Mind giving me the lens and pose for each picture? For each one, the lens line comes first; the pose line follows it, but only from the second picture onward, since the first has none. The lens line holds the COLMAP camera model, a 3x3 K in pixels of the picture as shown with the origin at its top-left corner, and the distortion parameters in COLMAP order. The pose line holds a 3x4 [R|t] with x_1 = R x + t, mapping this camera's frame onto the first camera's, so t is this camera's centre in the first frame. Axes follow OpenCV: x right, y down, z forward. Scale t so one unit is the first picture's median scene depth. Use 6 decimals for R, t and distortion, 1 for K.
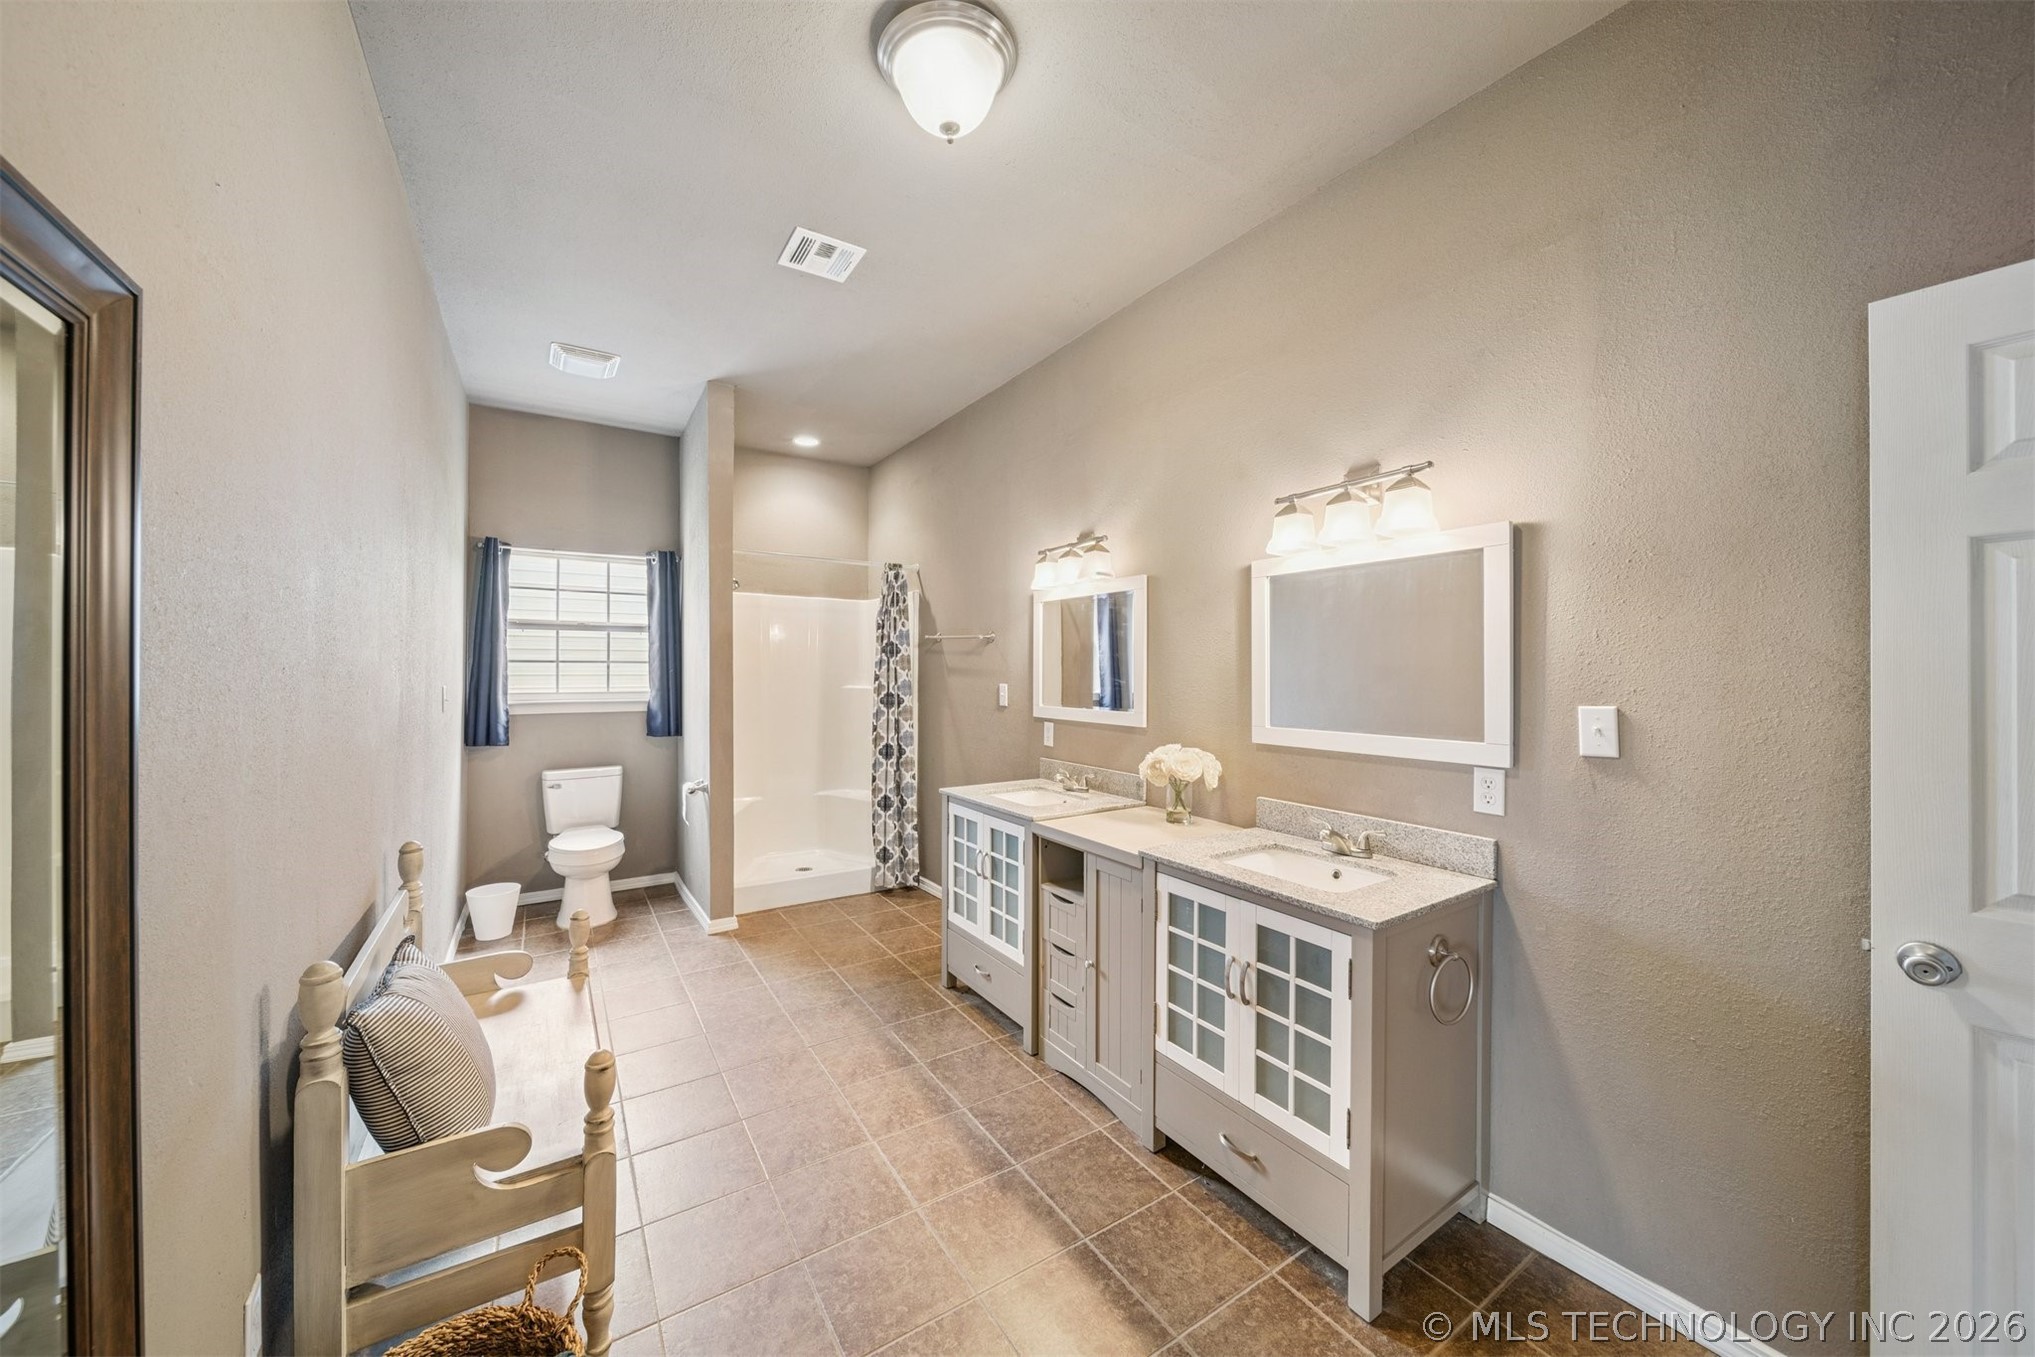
lens RADIAL K [[715.8, 0, 1001.5], [0, 715.8, 670.9], [0, 0, 1]] dist [-0.003417, -0.000241]
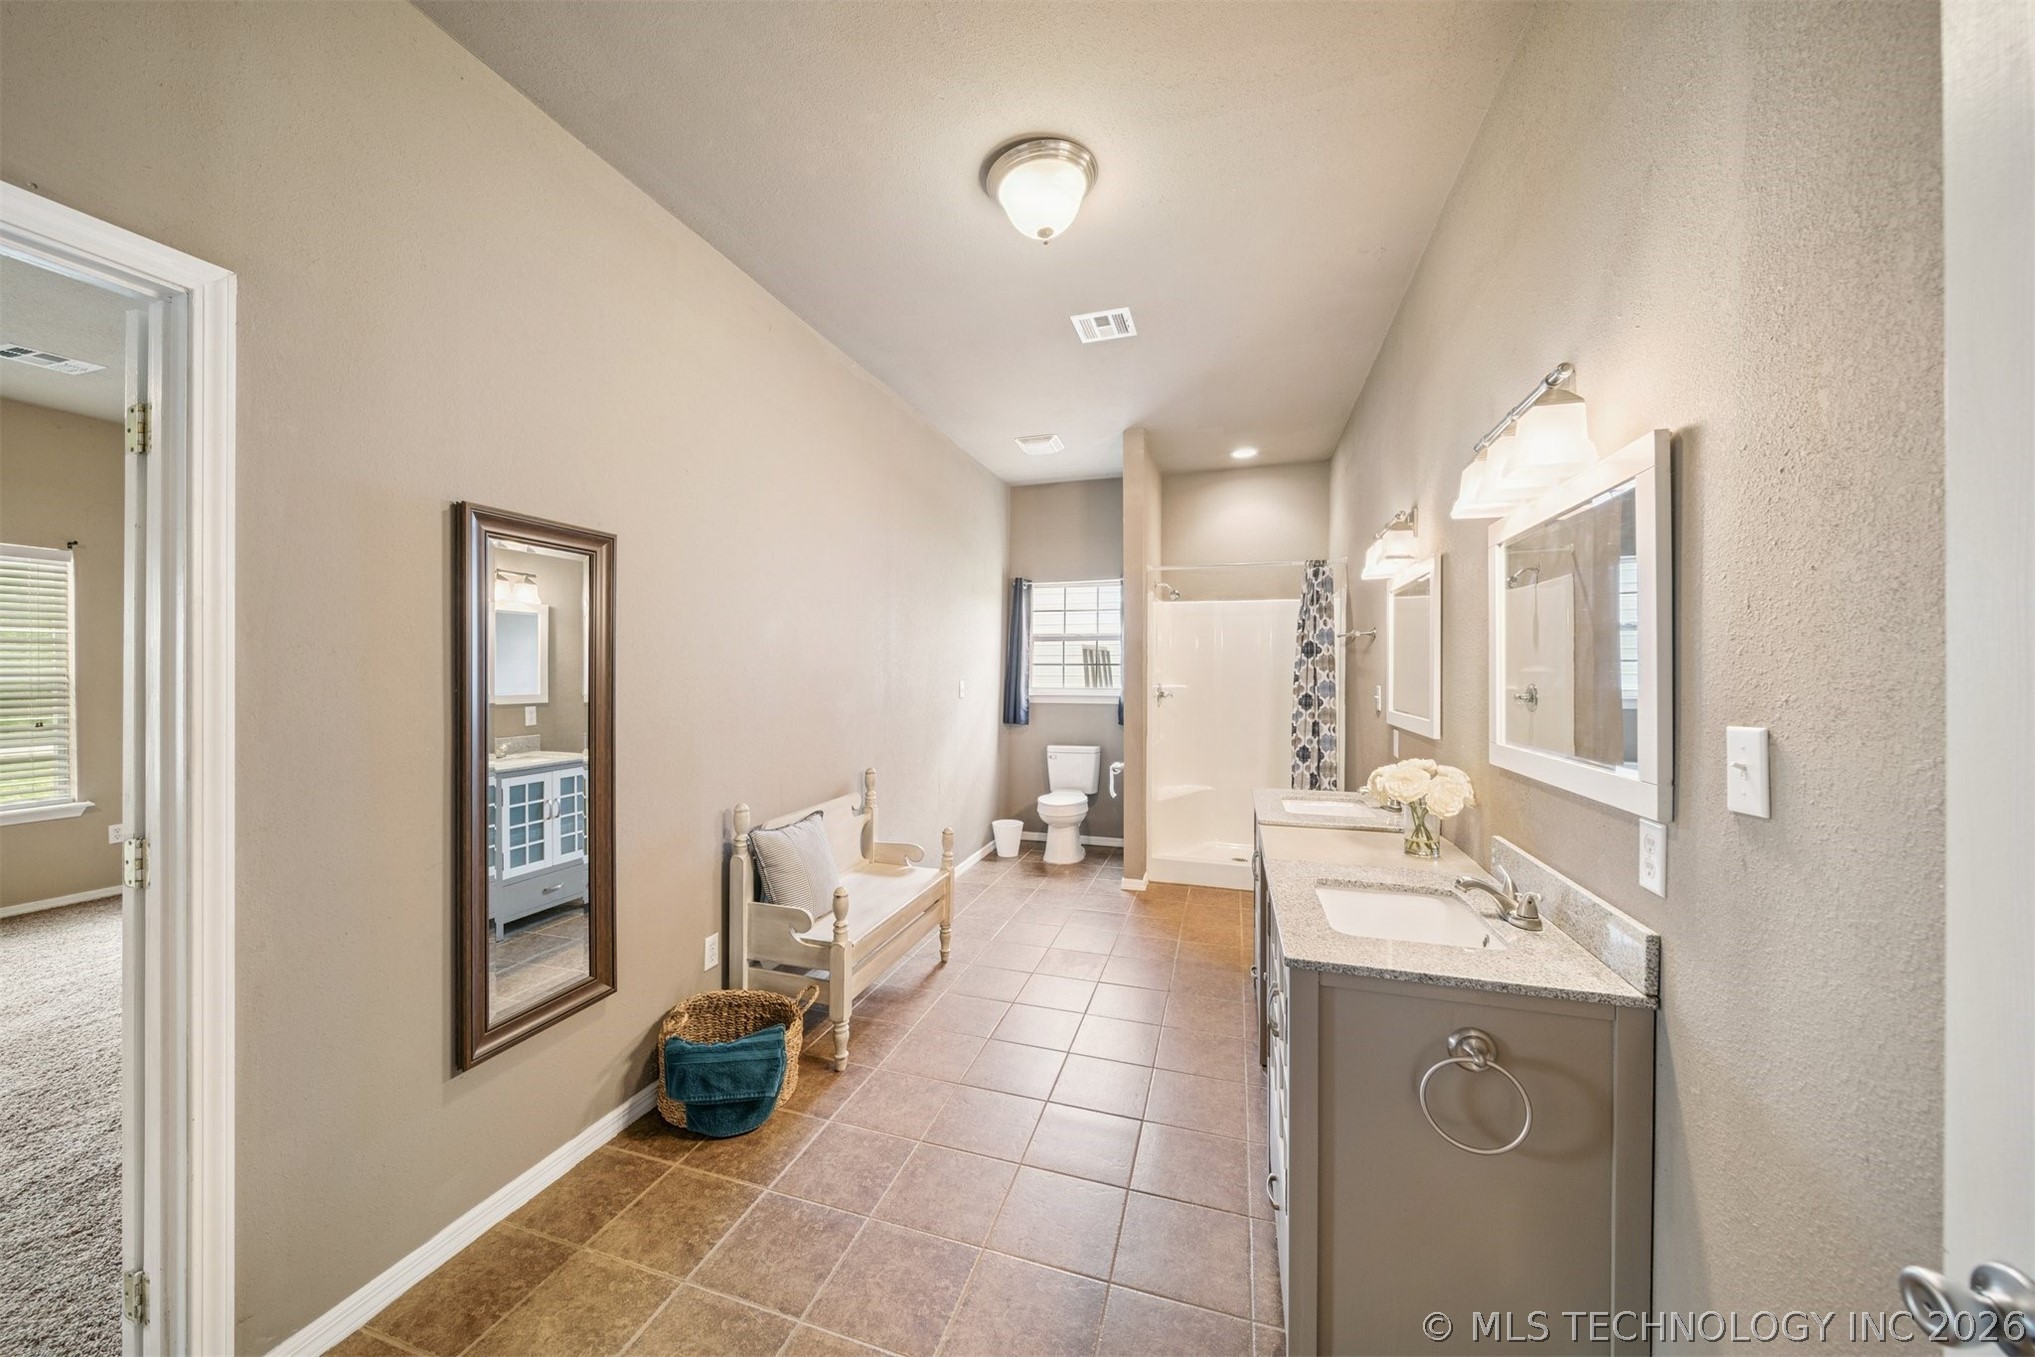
lens RADIAL K [[715.8, 0, 998.9], [0, 715.8, 671.2], [0, 0, 1]] dist [-0.003417, -0.000241]
pose [[0.636210, -0.001216, -0.771515, 0.357756], [-0.000928, 0.999997, -0.002342, 0.002310], [0.771515, 0.002206, 0.636207, 0.063275]]
